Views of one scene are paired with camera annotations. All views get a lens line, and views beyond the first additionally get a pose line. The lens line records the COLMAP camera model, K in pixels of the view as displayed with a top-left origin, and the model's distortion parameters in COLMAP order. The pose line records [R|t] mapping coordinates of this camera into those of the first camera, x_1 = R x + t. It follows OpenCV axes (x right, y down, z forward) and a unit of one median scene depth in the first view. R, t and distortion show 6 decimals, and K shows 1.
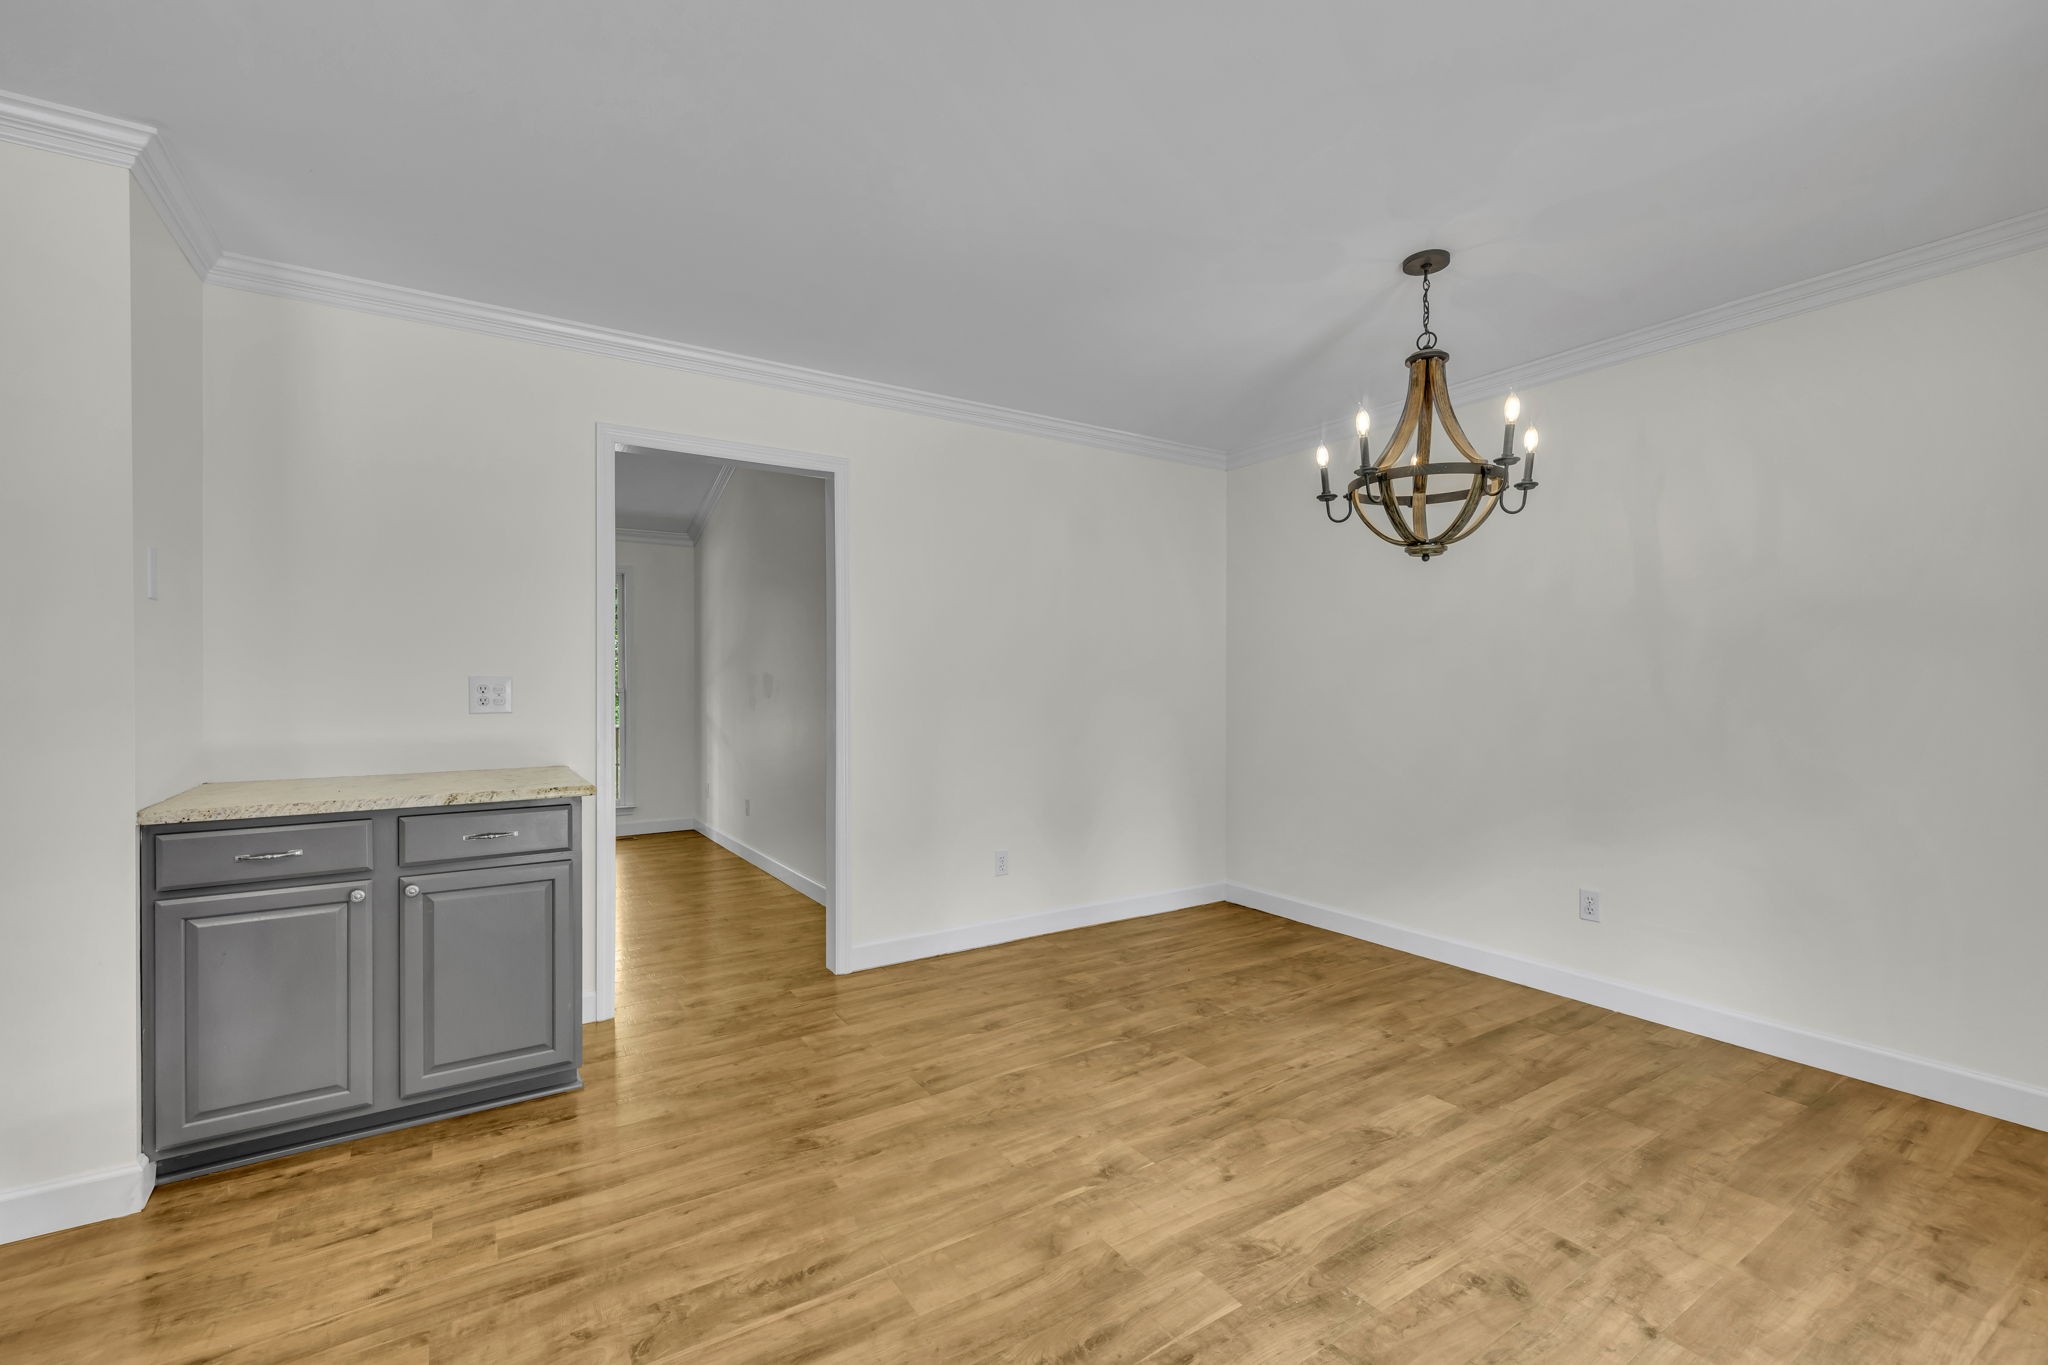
lens RADIAL K [[894.2, 0, 1026.2], [0, 894.2, 682.4], [0, 0, 1]] dist [0.003248, 0.000042]
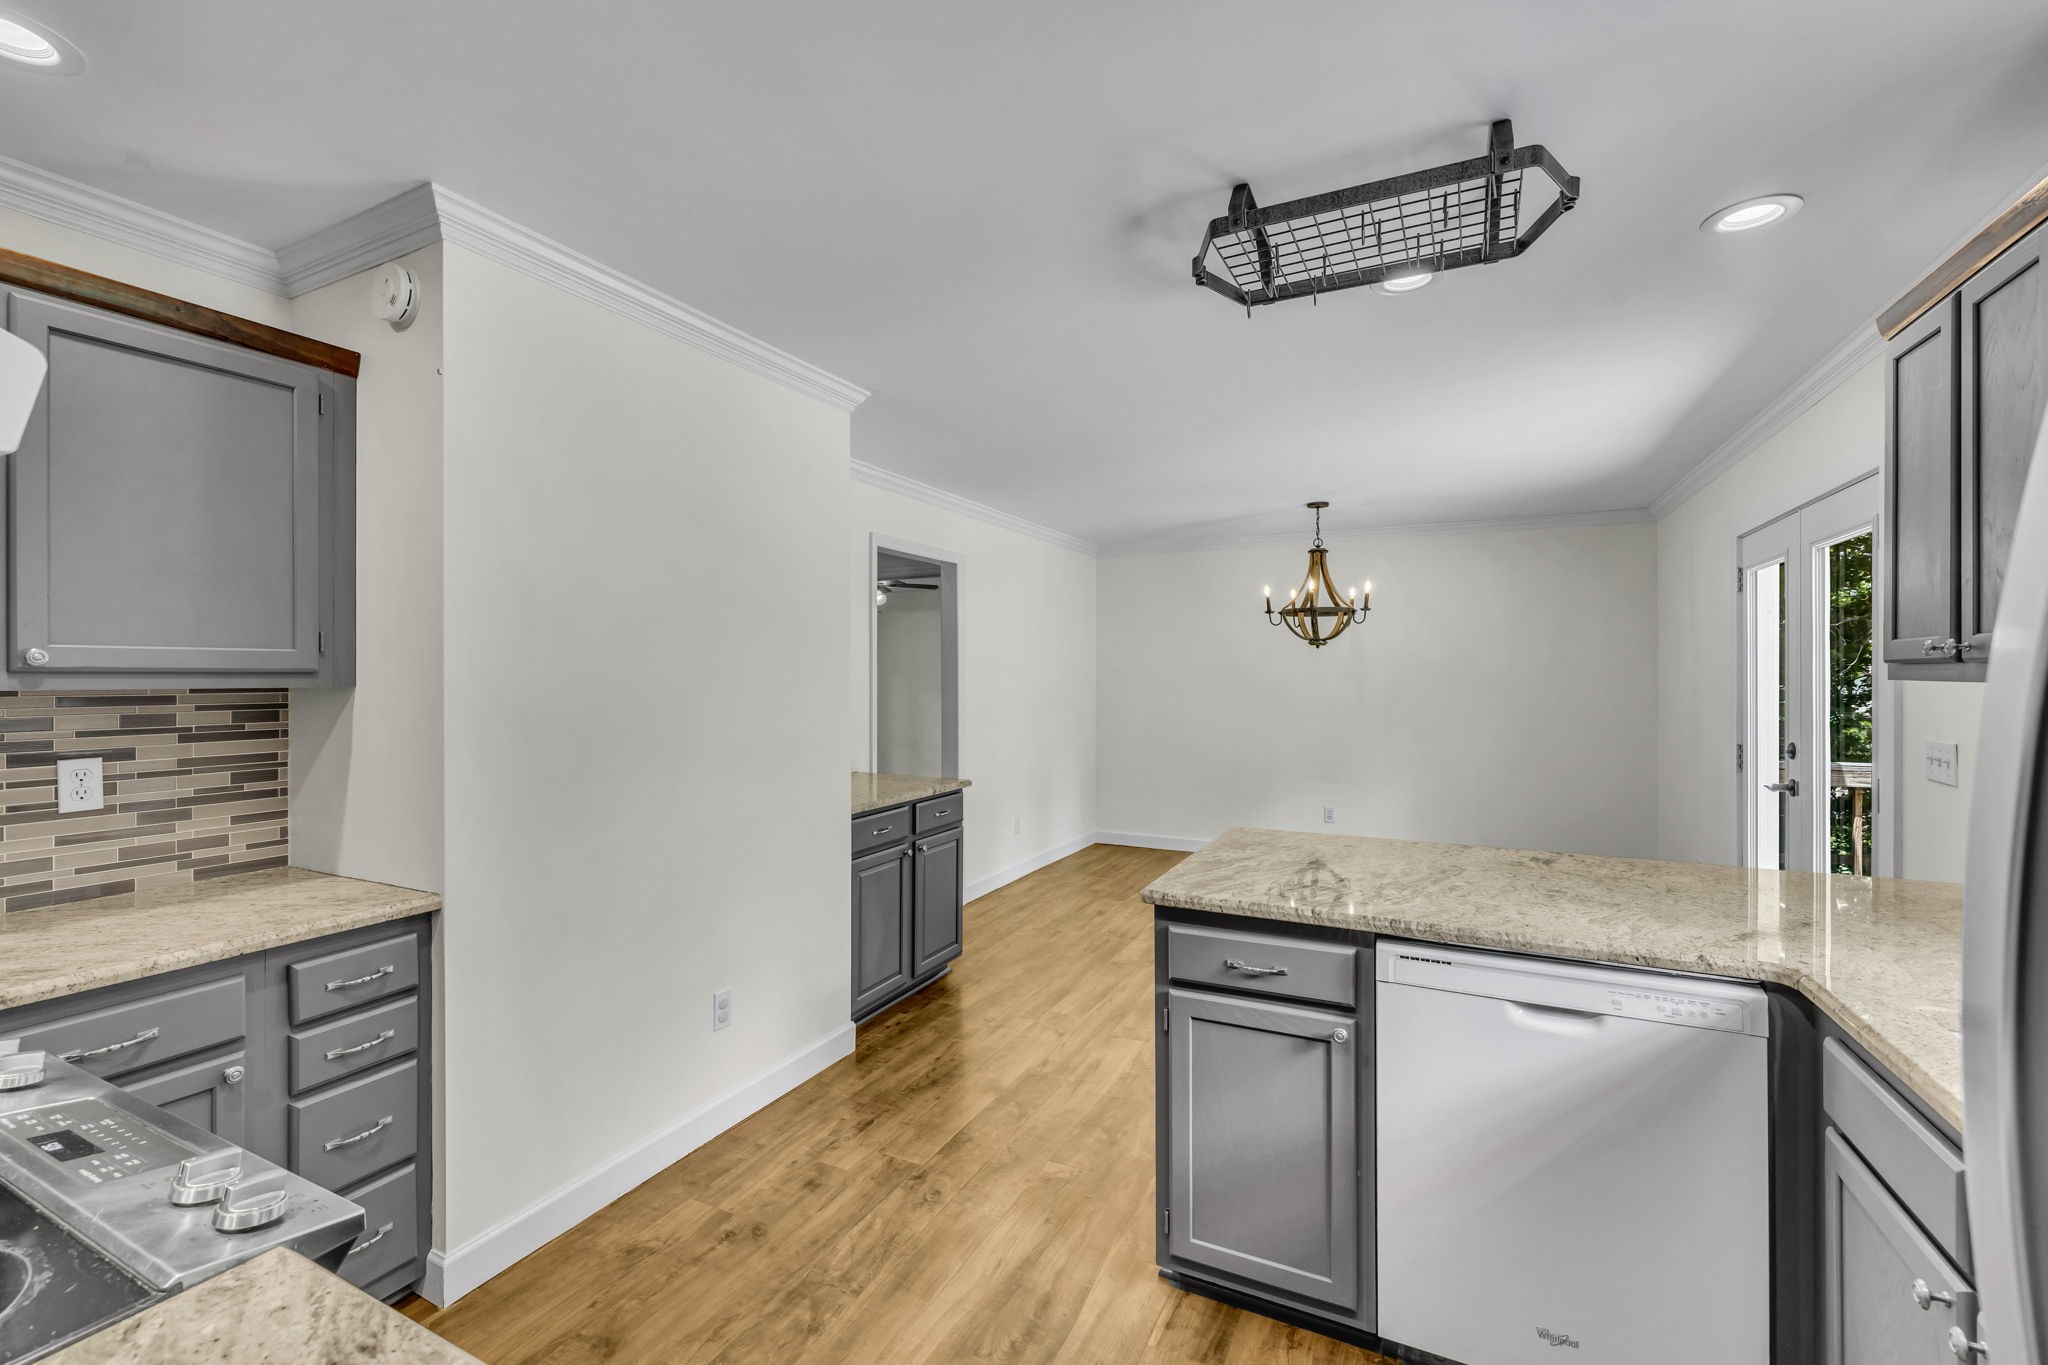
lens RADIAL K [[872.4, 0, 1020.8], [0, 872.4, 675.1], [0, 0, 1]] dist [-0.001431, -0.000268]
pose [[0.865644, 0.001437, 0.500658, -1.179865], [-0.002383, 0.999996, 0.001251, -0.076041], [-0.500655, -0.002276, 0.865644, -0.409854]]
